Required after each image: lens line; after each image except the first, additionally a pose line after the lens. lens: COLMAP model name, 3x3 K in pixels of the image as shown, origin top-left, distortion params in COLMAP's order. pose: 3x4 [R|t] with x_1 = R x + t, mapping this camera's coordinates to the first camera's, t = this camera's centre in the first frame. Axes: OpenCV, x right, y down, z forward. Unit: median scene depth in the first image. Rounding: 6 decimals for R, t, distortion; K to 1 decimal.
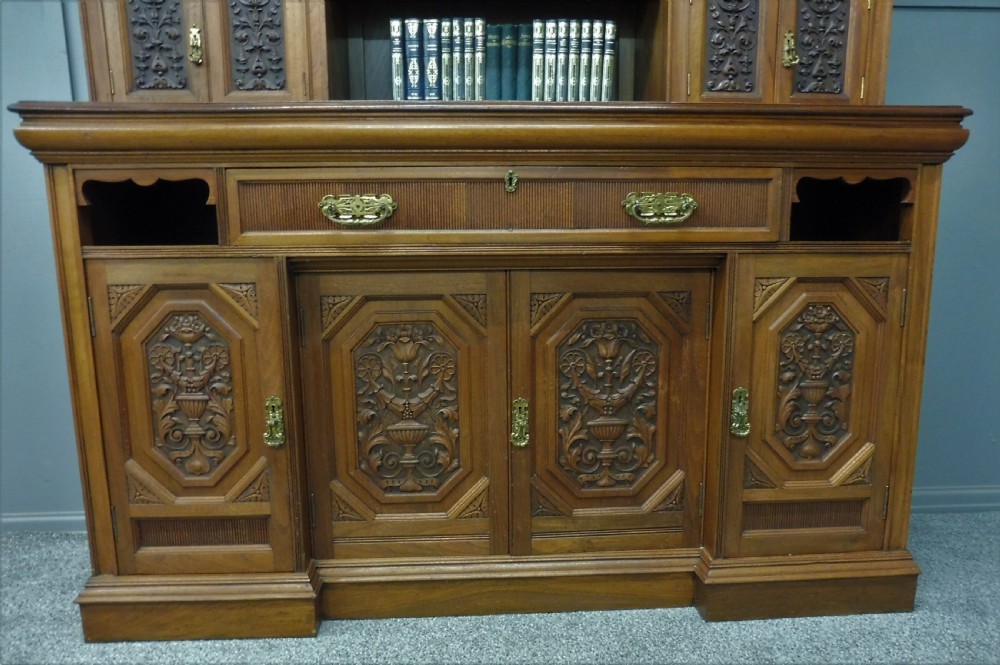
lens RADIAL K [[724.6, 0, 507.7], [0, 724.6, 384.2], [0, 0, 1]] dist [-0.043831, 0.016873]
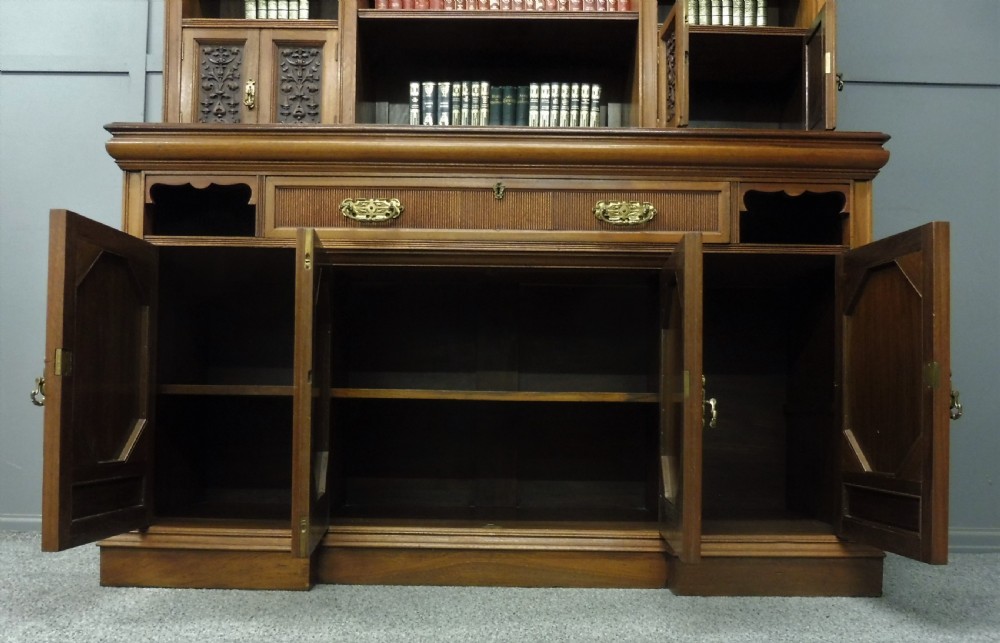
lens RADIAL K [[806.8, 0, 509.5], [0, 806.8, 397.1], [0, 0, 1]] dist [-0.031728, -0.021560]
pose [[0.998316, 0.019121, -0.054774, 0.092402], [-0.029448, 0.980468, -0.194460, 0.285644], [0.049986, 0.195746, 0.979380, -0.218538]]
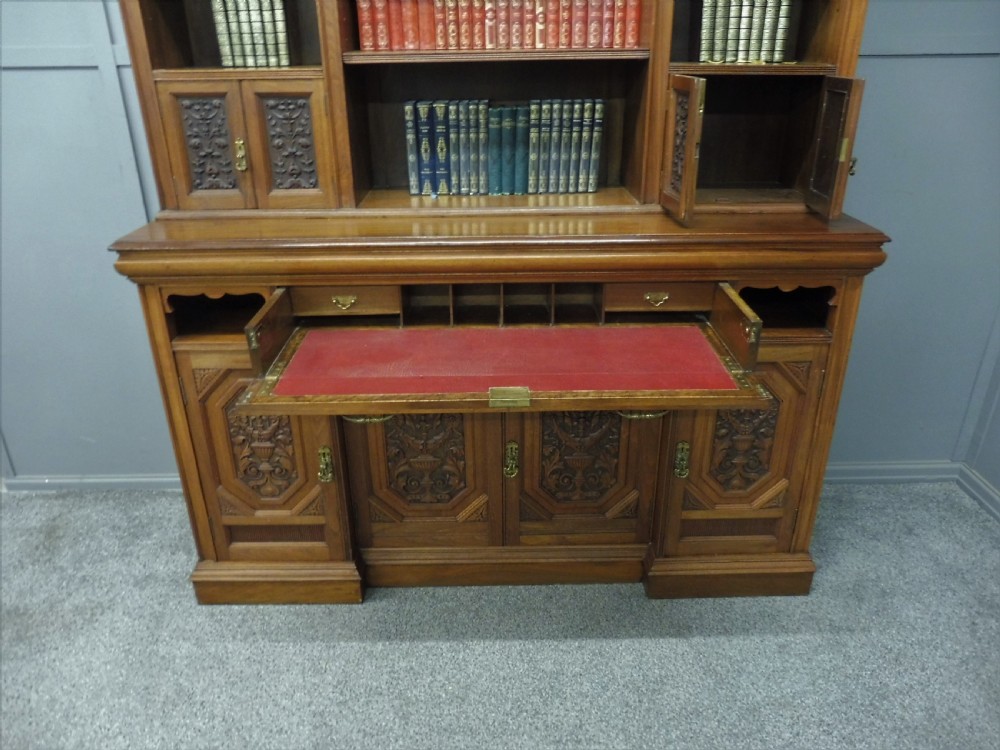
lens RADIAL K [[721.7, 0, 501.9], [0, 721.7, 379.4], [0, 0, 1]] dist [-0.042688, 0.007401]
pose [[0.998887, 0.018863, -0.043242, 0.053019], [-0.007754, 0.969764, 0.243922, -0.399057], [0.046535, -0.243315, 0.968830, -0.217046]]
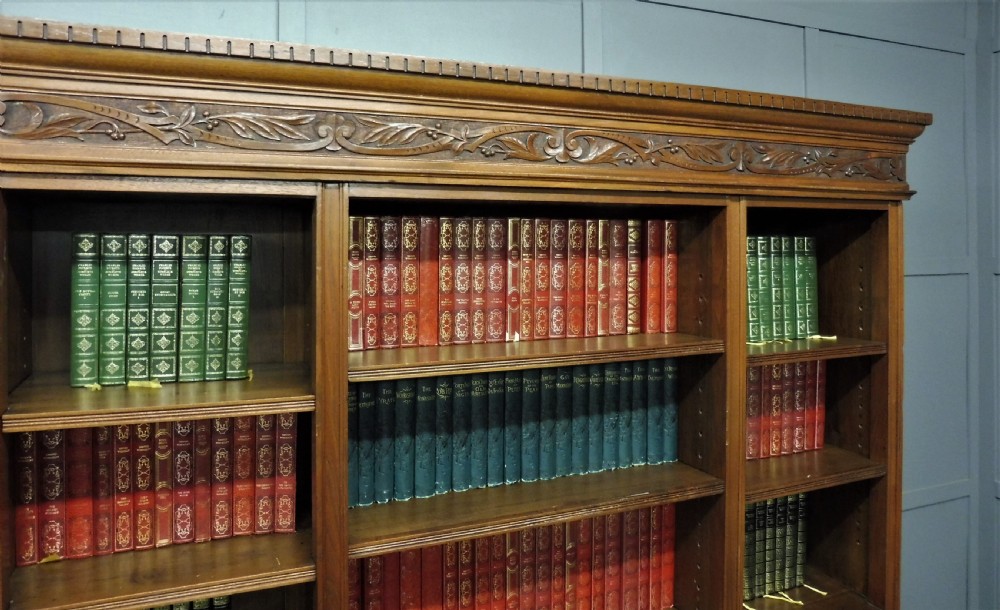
lens RADIAL K [[753.2, 0, 507.0], [0, 753.2, 251.6], [0, 0, 1]] dist [-0.049042, 0.021101]
pose [[0.936659, 0.003218, 0.350228, -0.369483], [0.061157, 0.983093, -0.172593, -0.974513], [-0.344862, 0.183080, 0.920626, 0.120833]]
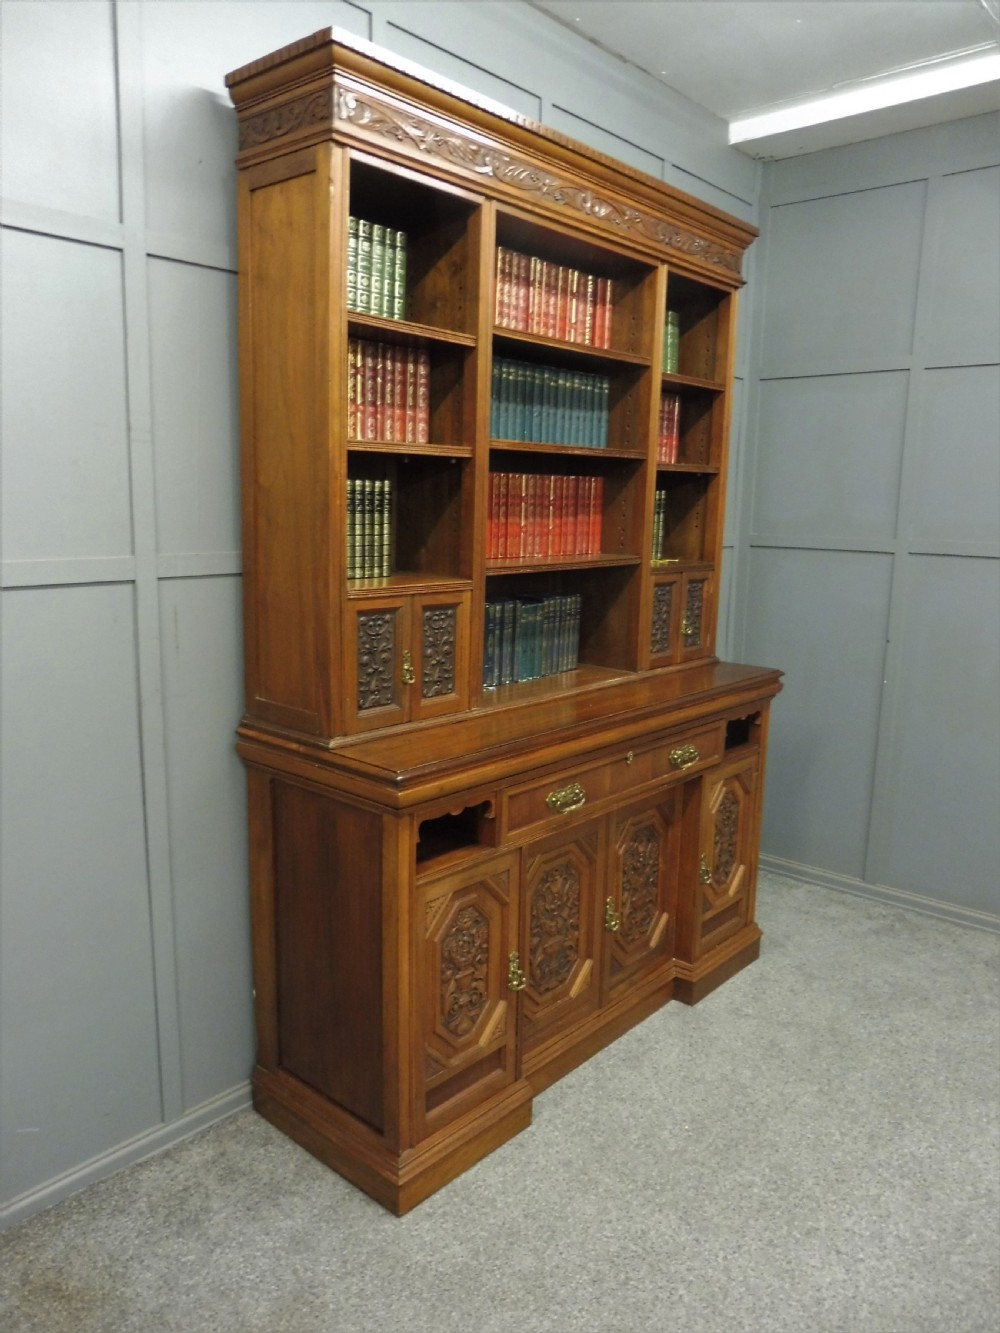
lens RADIAL K [[962.0, 0, 491.8], [0, 962.0, 676.3], [0, 0, 1]] dist [-0.042688, 0.007401]
pose [[0.710063, -0.107625, 0.695864, -1.377296], [0.103349, 0.993477, 0.048197, -0.512104], [-0.696512, 0.037694, 0.716554, -0.183714]]
